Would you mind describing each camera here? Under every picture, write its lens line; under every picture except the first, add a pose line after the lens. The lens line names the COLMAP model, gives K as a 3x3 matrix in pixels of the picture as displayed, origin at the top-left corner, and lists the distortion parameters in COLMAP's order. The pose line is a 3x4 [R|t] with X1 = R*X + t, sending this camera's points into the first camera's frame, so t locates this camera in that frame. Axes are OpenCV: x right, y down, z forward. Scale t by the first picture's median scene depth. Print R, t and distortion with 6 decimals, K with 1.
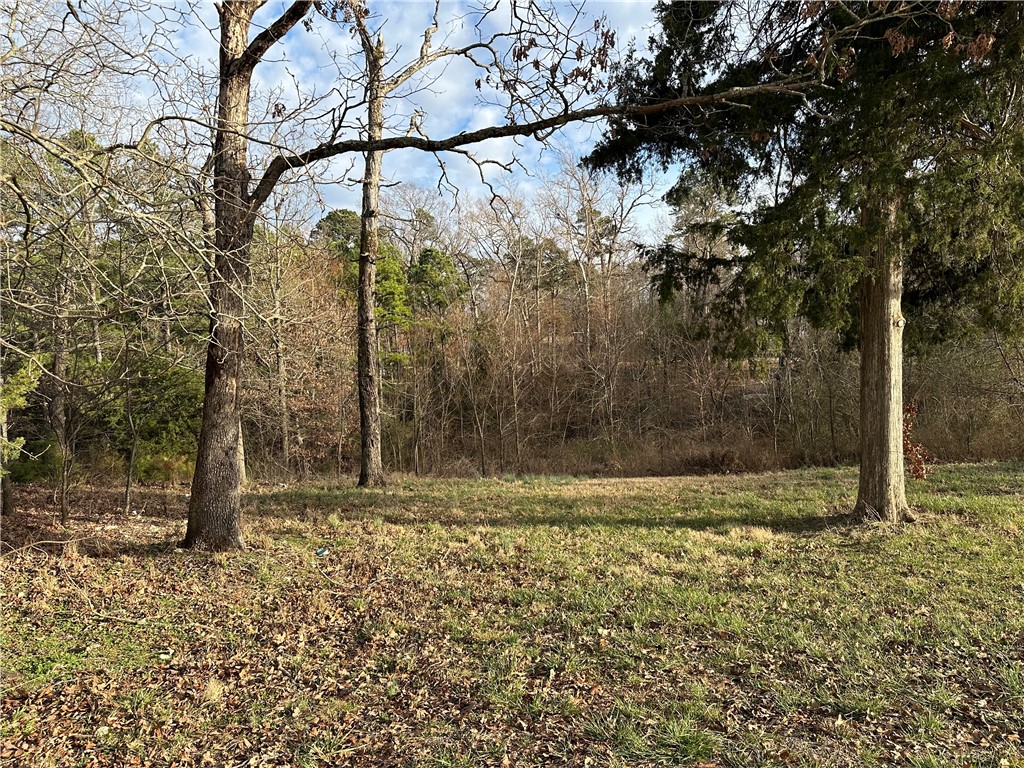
lens RADIAL K [[709.6, 0, 516.6], [0, 709.6, 383.5], [0, 0, 1]] dist [0.066408, -0.079288]
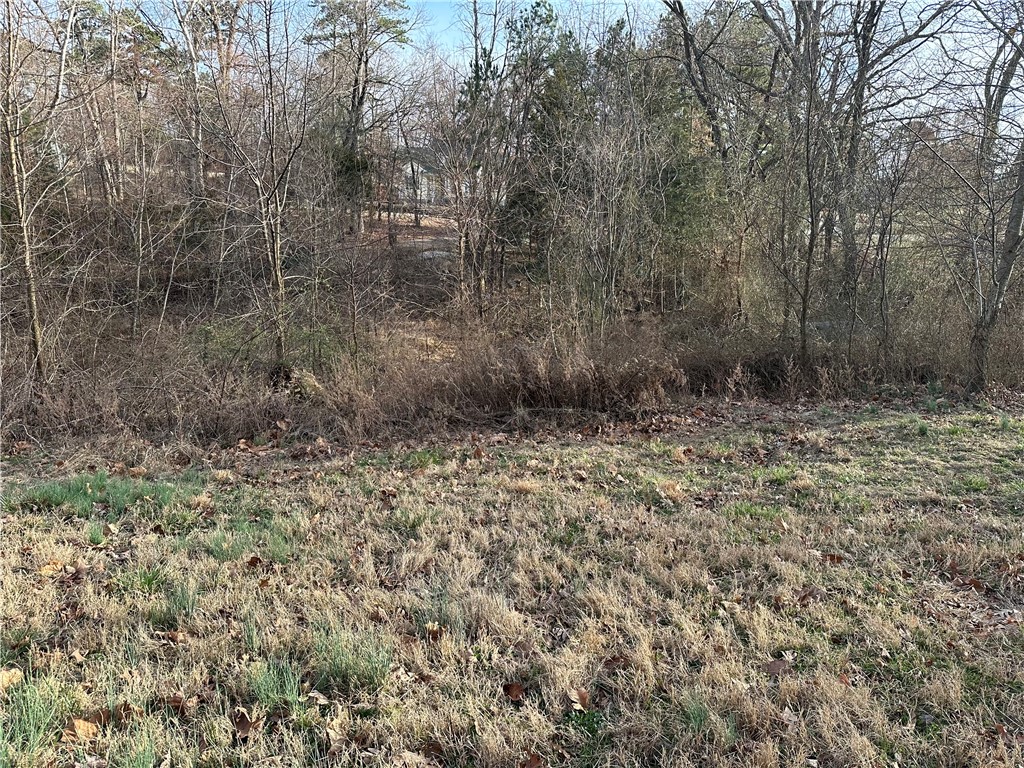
lens RADIAL K [[710.1, 0, 508.2], [0, 710.1, 379.1], [0, 0, 1]] dist [0.072798, -0.091361]
pose [[0.870083, -0.031424, 0.491902, 0.093058], [-0.060598, 0.983576, 0.170019, 0.092201], [-0.489166, -0.177739, 0.853888, 1.607567]]
